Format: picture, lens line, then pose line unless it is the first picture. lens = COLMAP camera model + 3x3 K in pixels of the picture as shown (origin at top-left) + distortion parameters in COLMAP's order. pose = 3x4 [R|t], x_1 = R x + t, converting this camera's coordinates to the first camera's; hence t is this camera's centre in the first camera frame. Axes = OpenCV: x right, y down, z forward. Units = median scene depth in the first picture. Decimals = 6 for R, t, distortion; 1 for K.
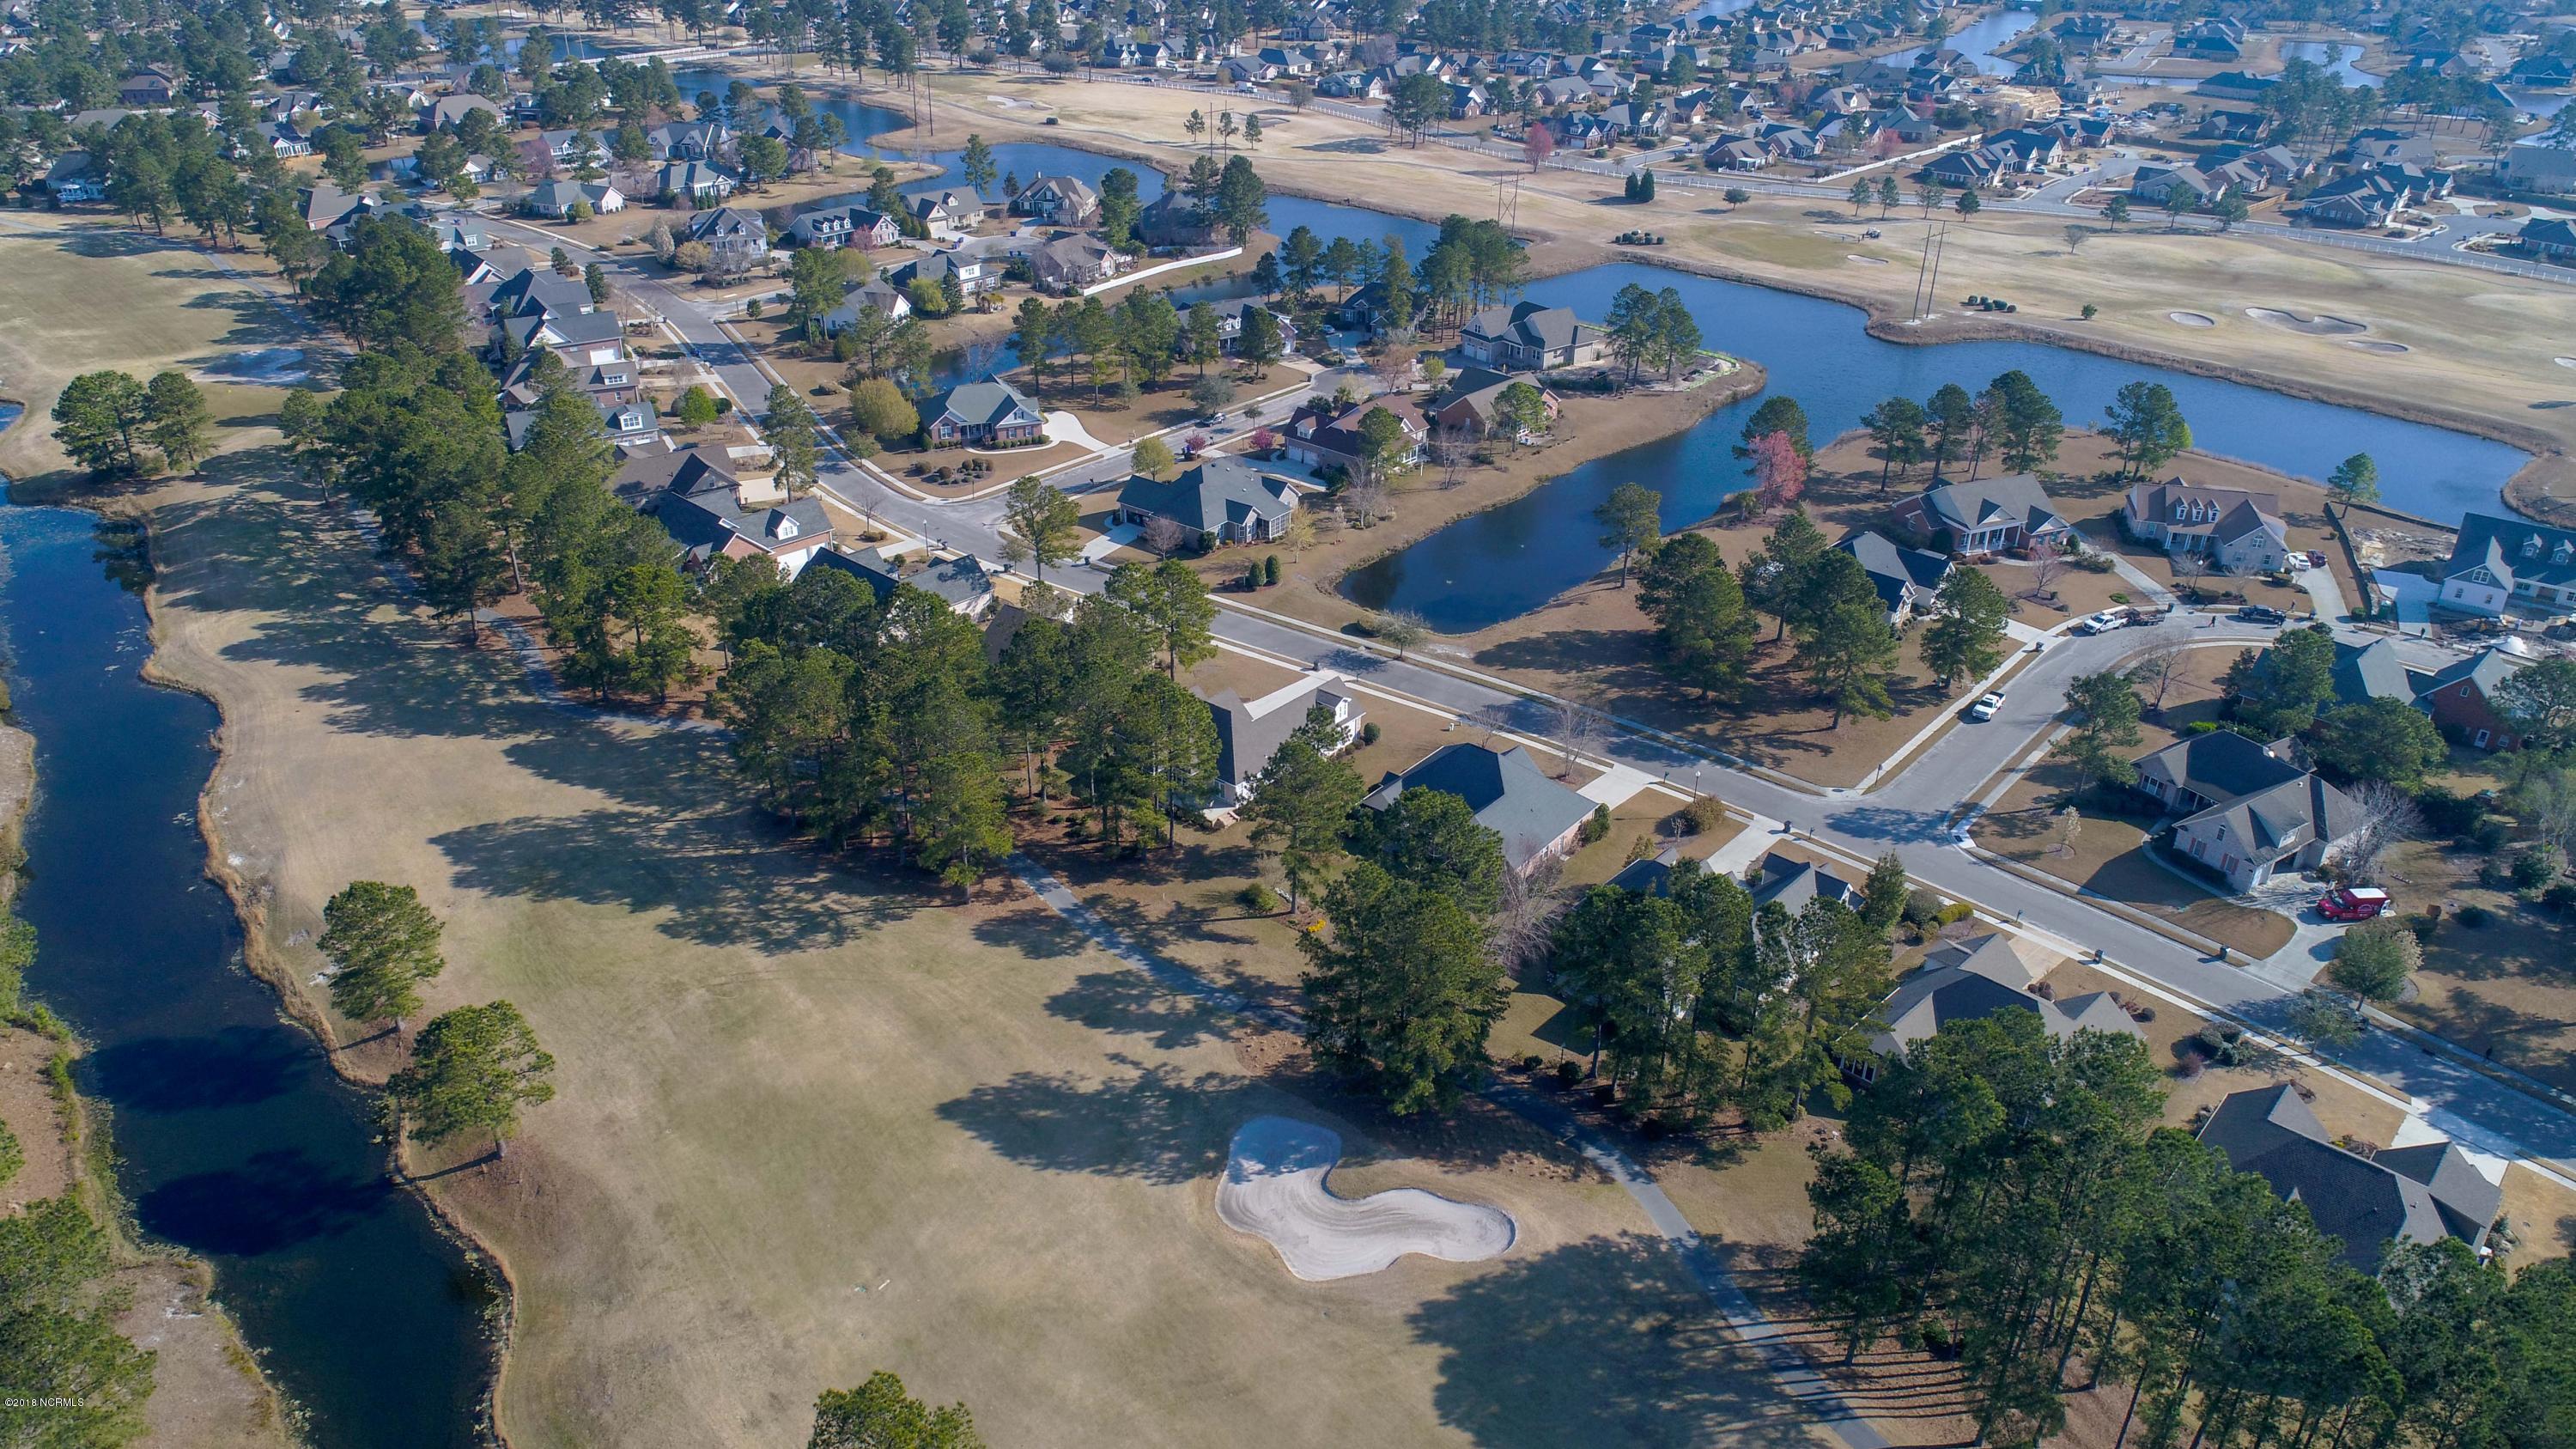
lens RADIAL K [[1753.5, 0, 1288.1], [0, 1753.5, 718.3], [0, 0, 1]] dist [-0.003984, -0.003010]
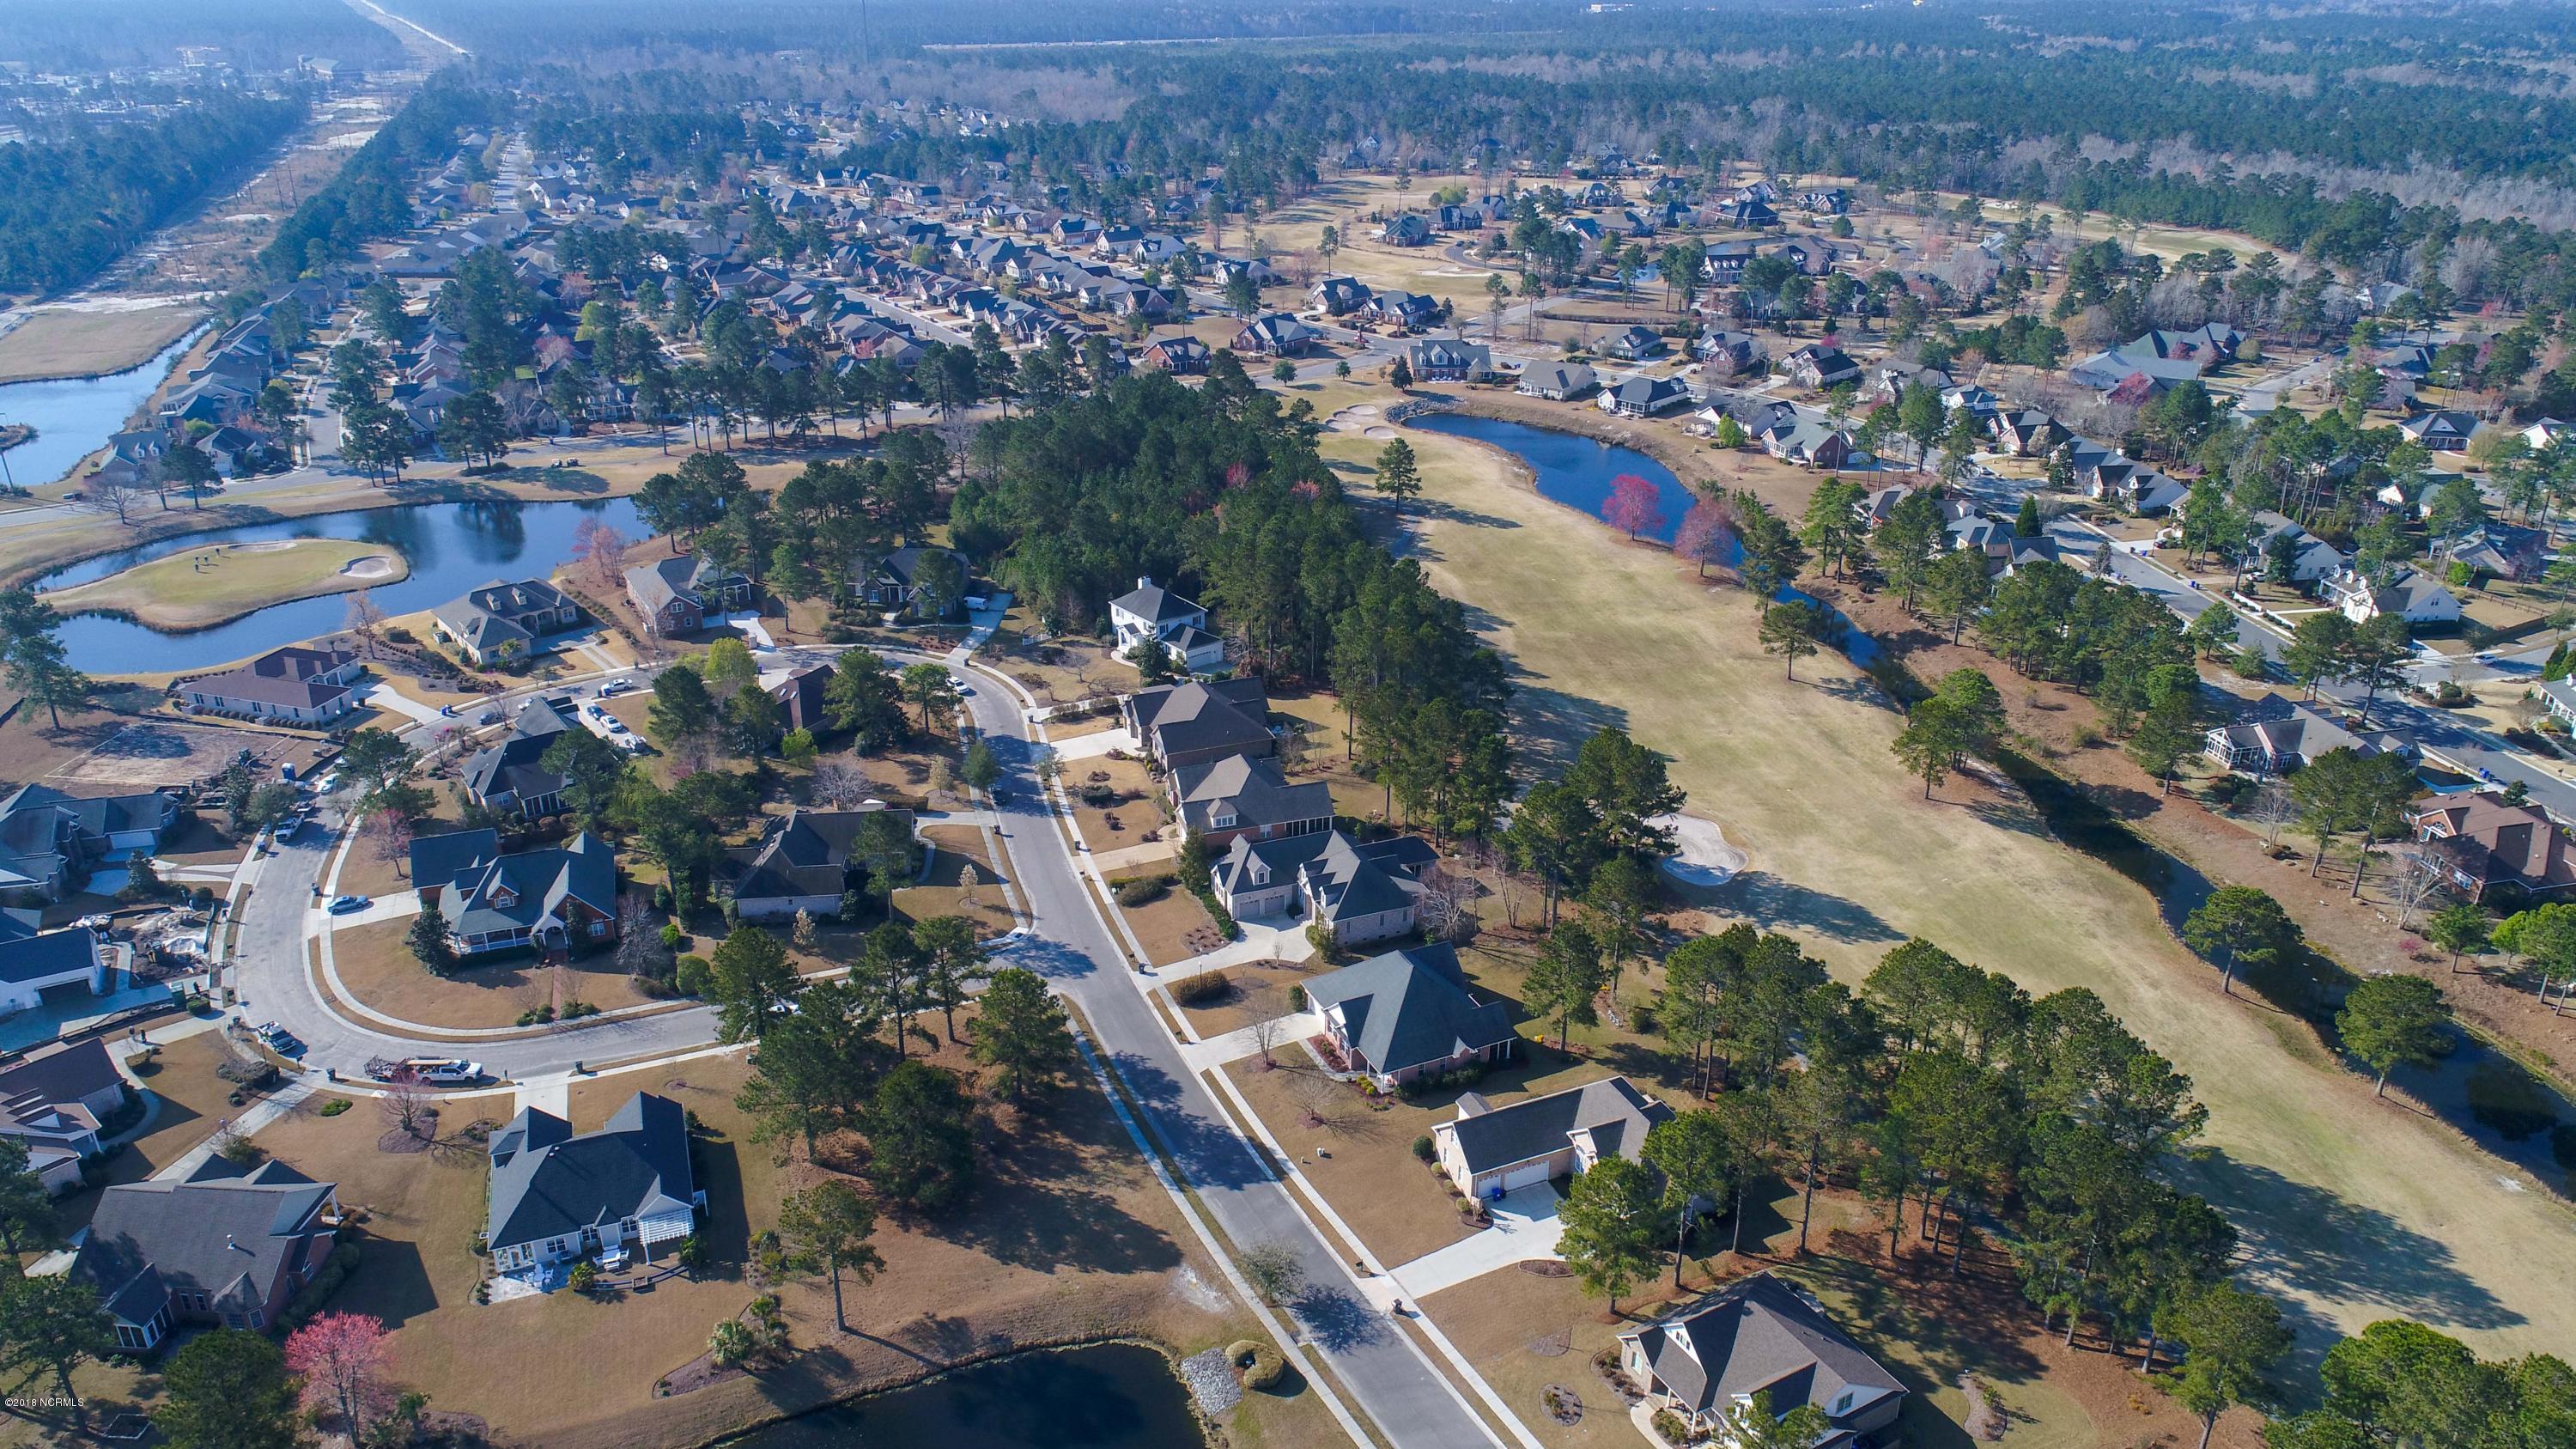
lens RADIAL K [[1753.5, 0, 1287.3], [0, 1753.5, 723.0], [0, 0, 1]] dist [-0.003984, -0.003010]
pose [[-0.895640, -0.192547, 0.400941, -0.204168], [0.195627, 0.639032, 0.743887, -0.796742], [-0.399448, 0.744690, -0.534676, 1.347934]]
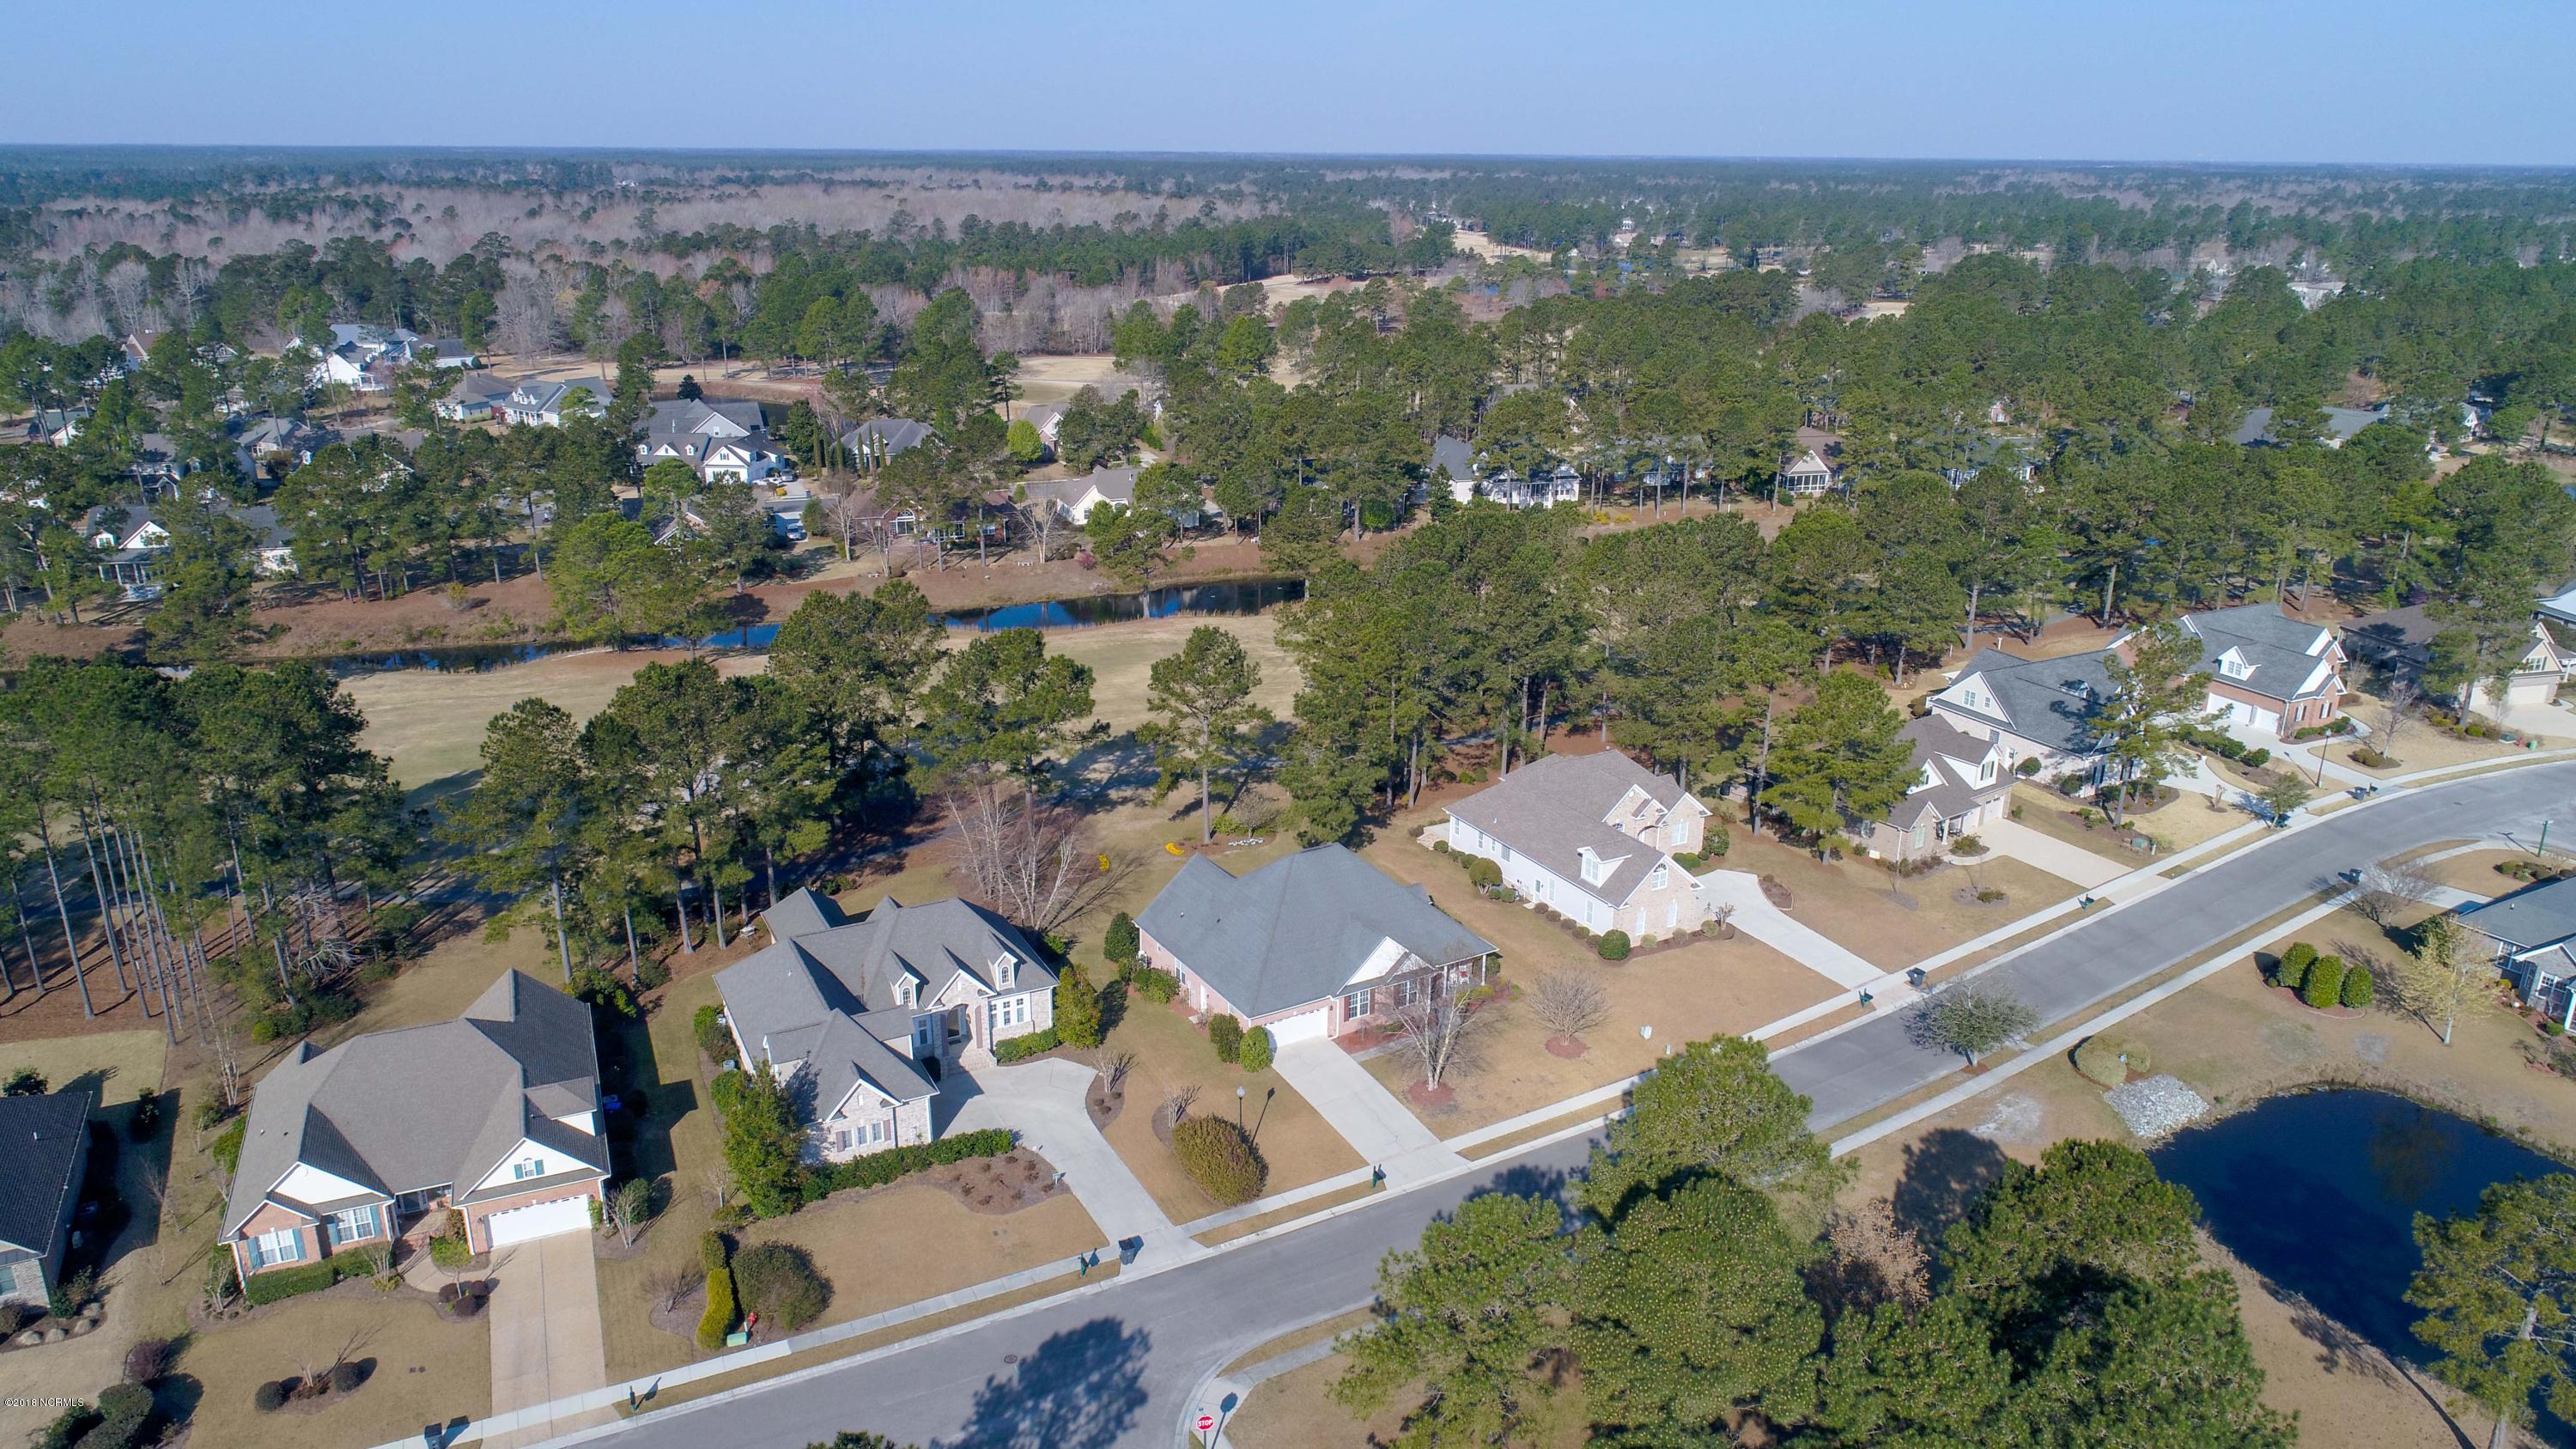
lens RADIAL K [[1753.5, 0, 1283.7], [0, 1753.5, 624.5], [0, 0, 1]] dist [-0.003984, -0.003010]
pose [[-0.350926, 0.235140, -0.906399, 0.632177], [-0.447106, 0.808419, 0.382826, -0.272534], [0.822768, 0.539600, -0.178562, 0.959900]]
